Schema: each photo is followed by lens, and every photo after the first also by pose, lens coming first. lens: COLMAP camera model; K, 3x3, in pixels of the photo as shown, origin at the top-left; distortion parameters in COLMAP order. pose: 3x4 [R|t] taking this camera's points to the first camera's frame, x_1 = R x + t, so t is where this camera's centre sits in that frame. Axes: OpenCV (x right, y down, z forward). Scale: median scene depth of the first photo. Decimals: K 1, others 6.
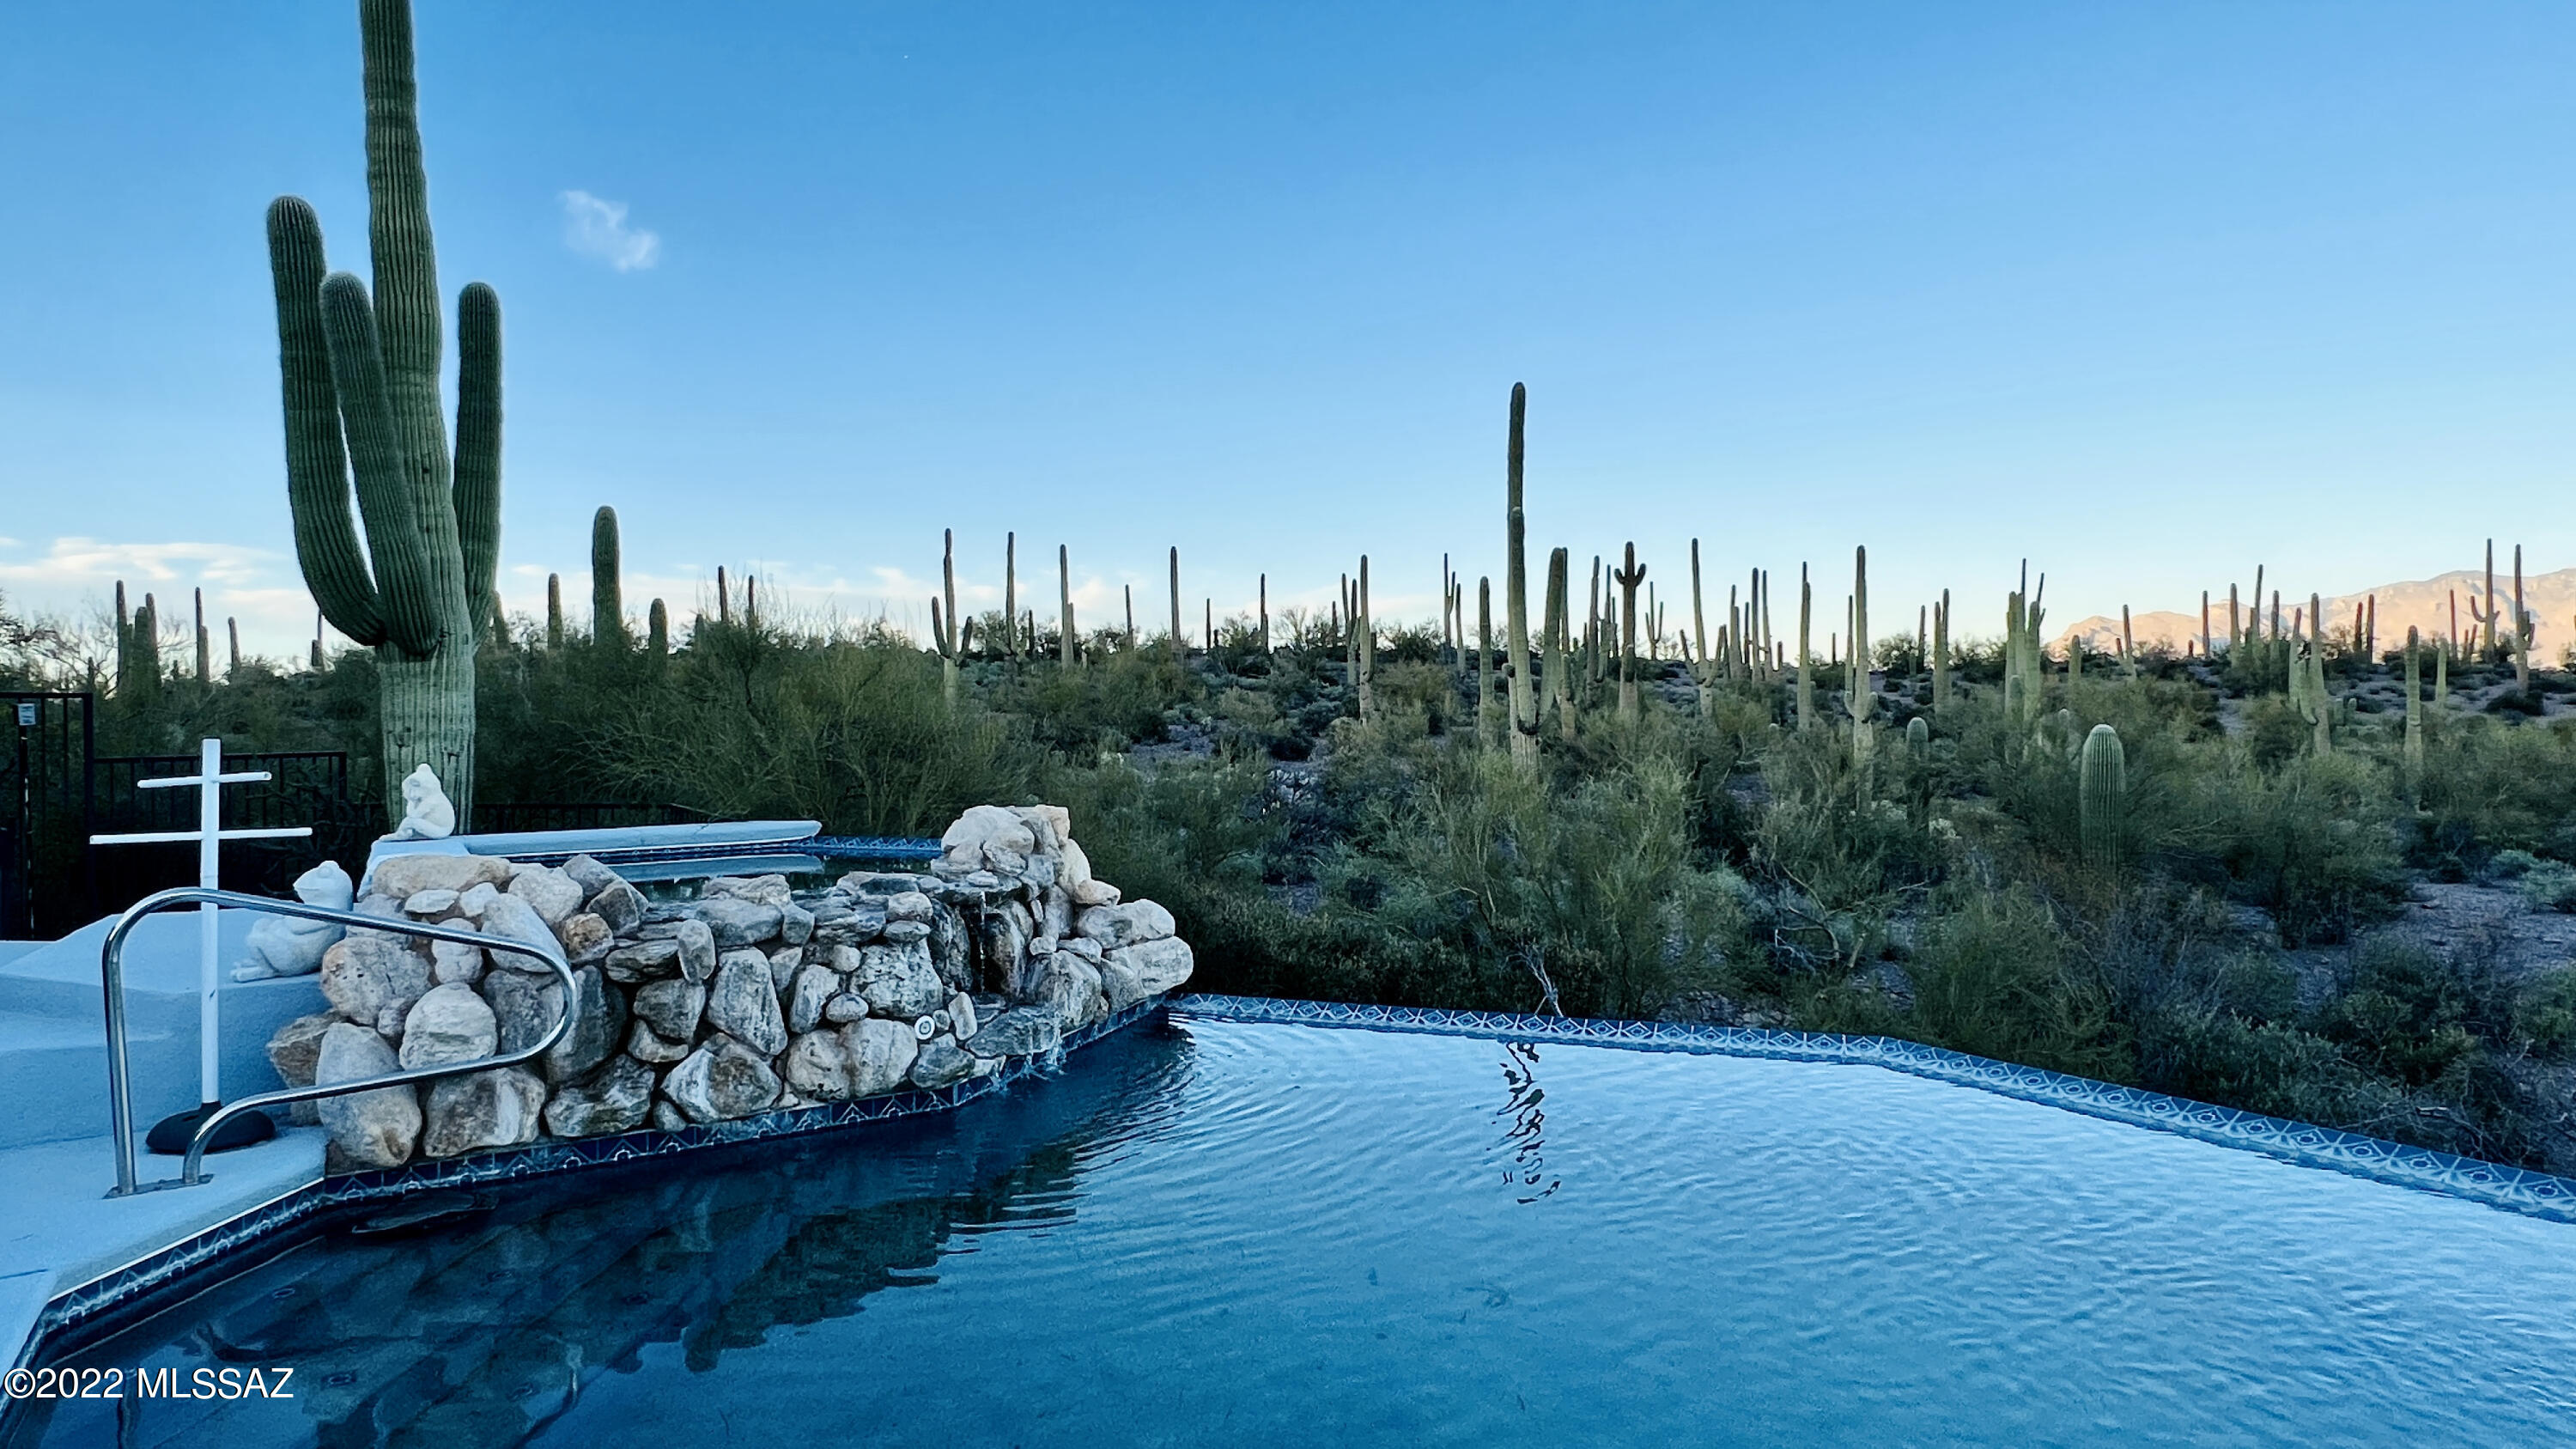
lens RADIAL K [[1460.4, 0, 1288.7], [0, 1460.4, 721.5], [0, 0, 1]] dist [-0.023588, 0.000058]
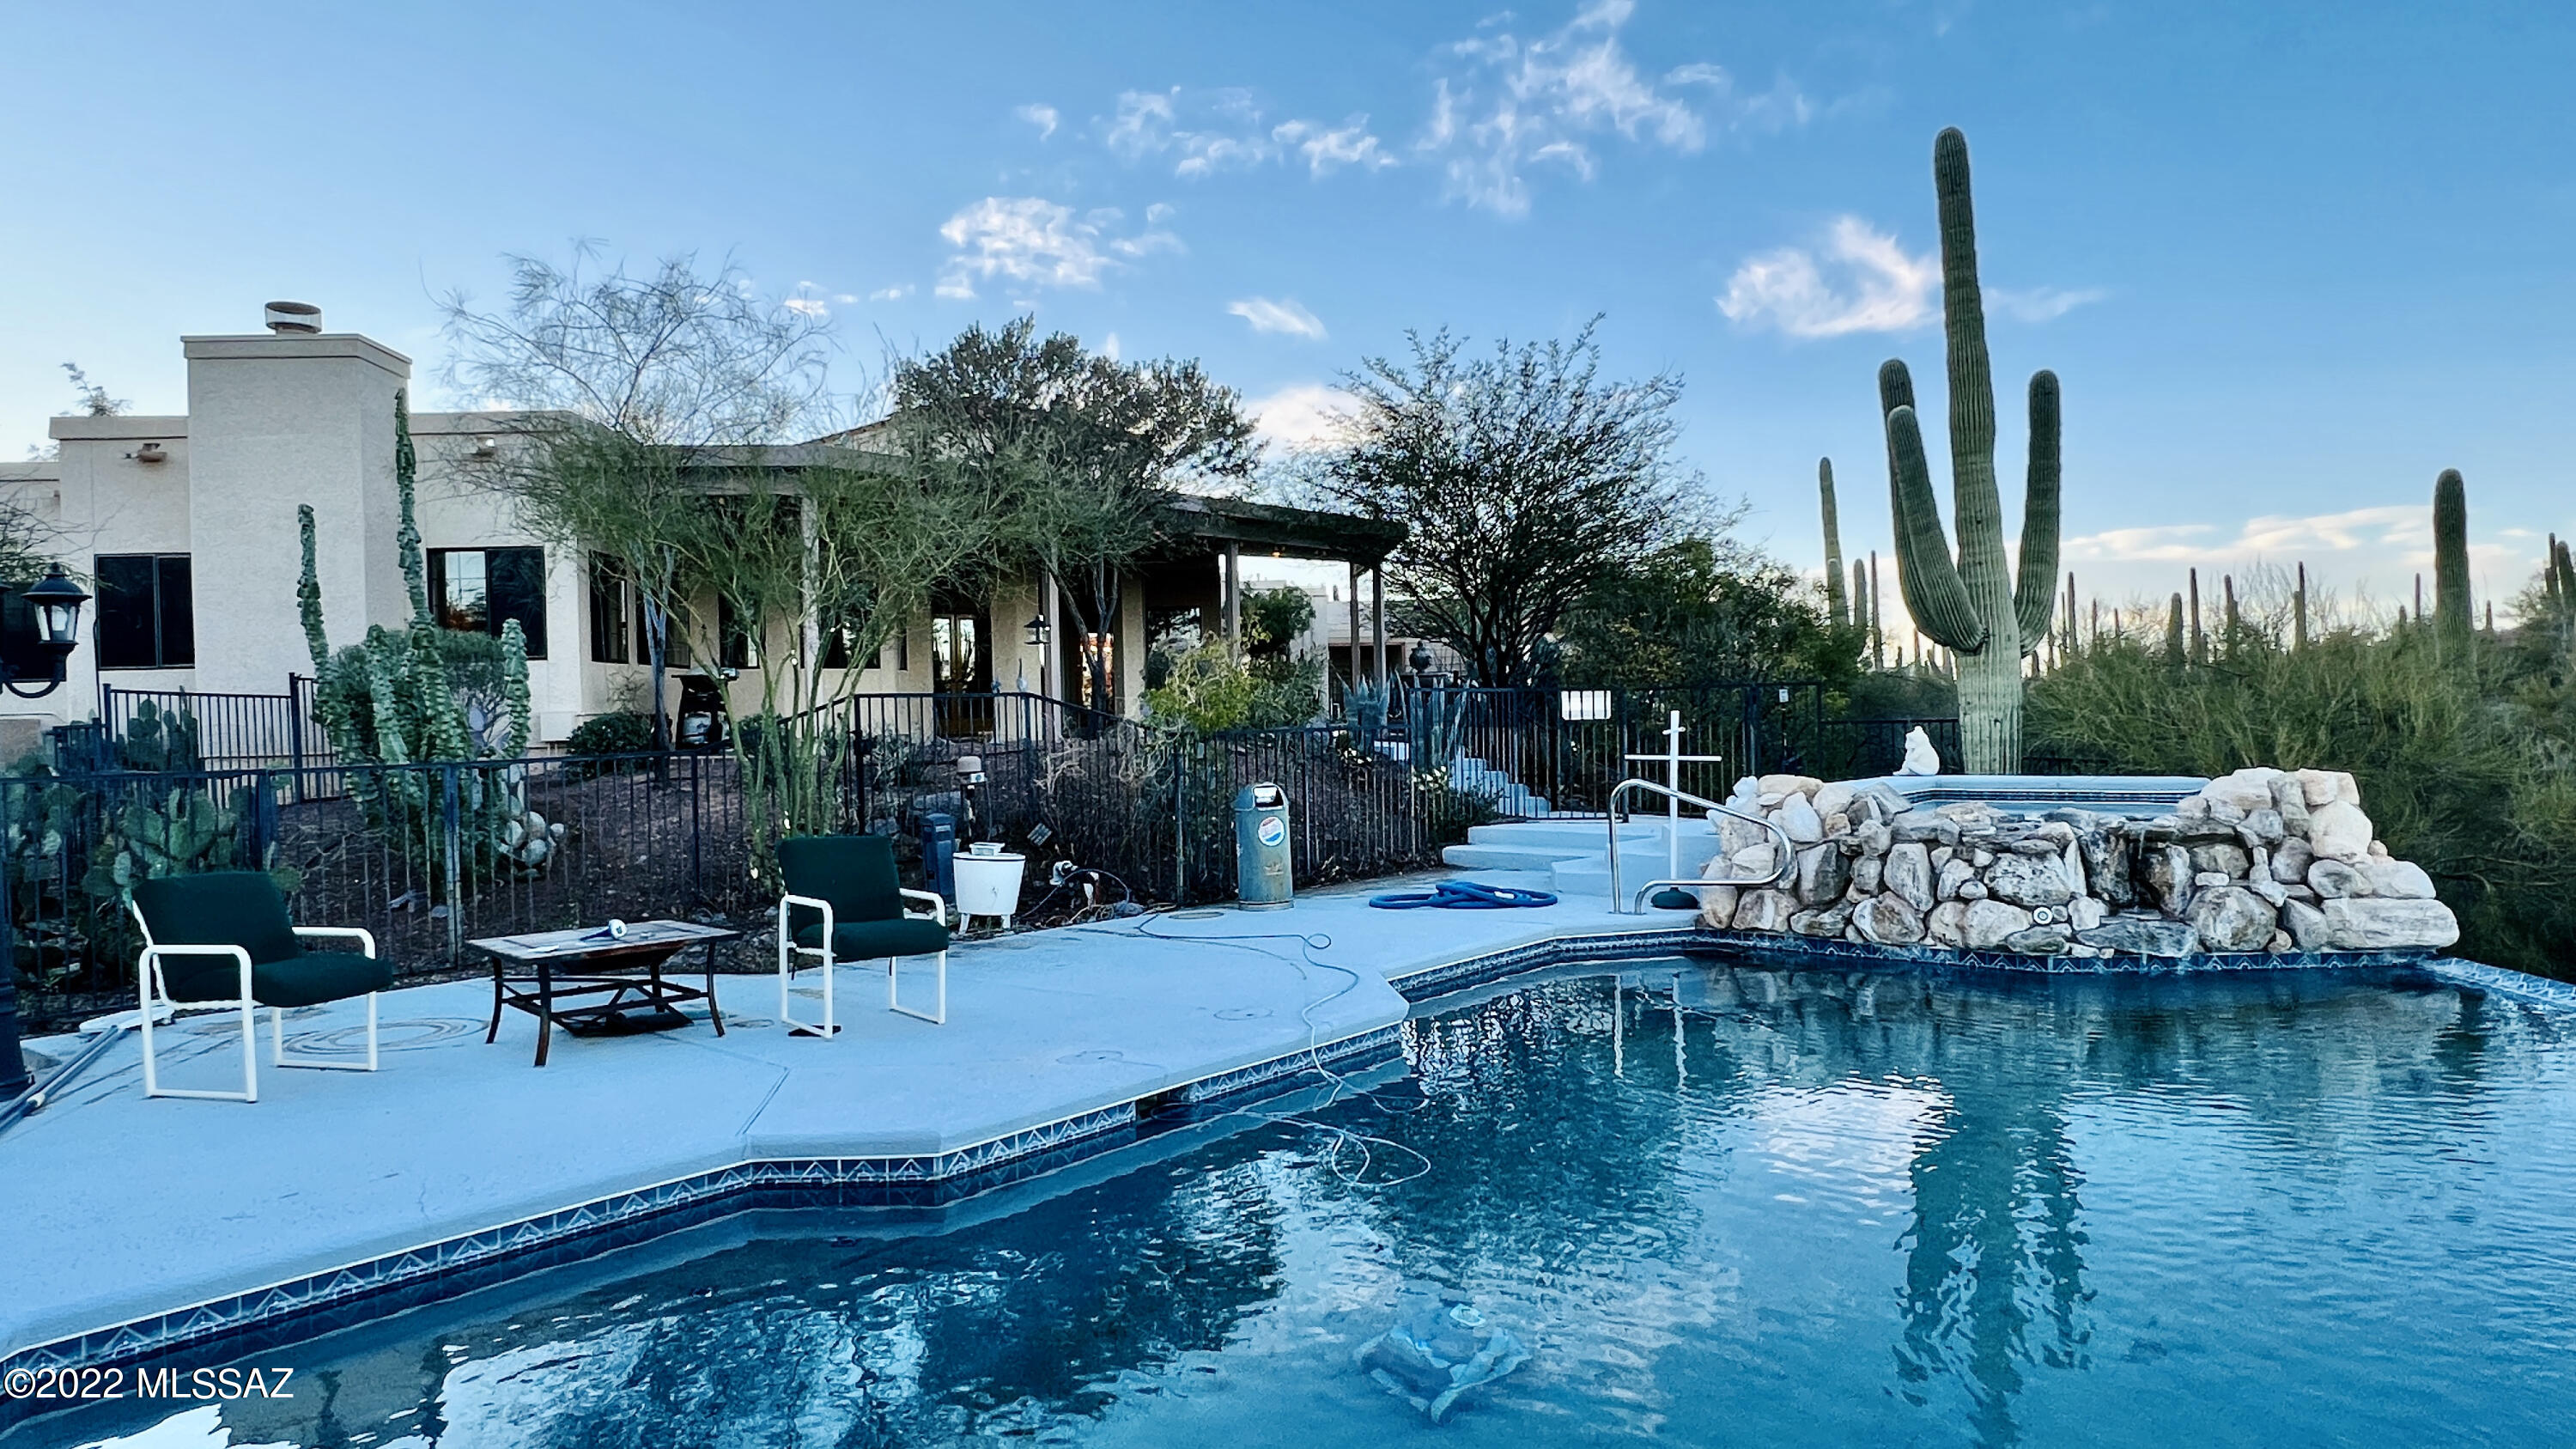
lens RADIAL K [[1460.4, 0, 1289.8], [0, 1460.4, 718.0], [0, 0, 1]] dist [-0.023588, 0.000058]
pose [[0.278221, 0.004629, -0.960506, 0.917453], [0.014119, 0.999861, 0.008908, -0.004325], [0.960413, -0.016040, 0.278117, -0.090729]]
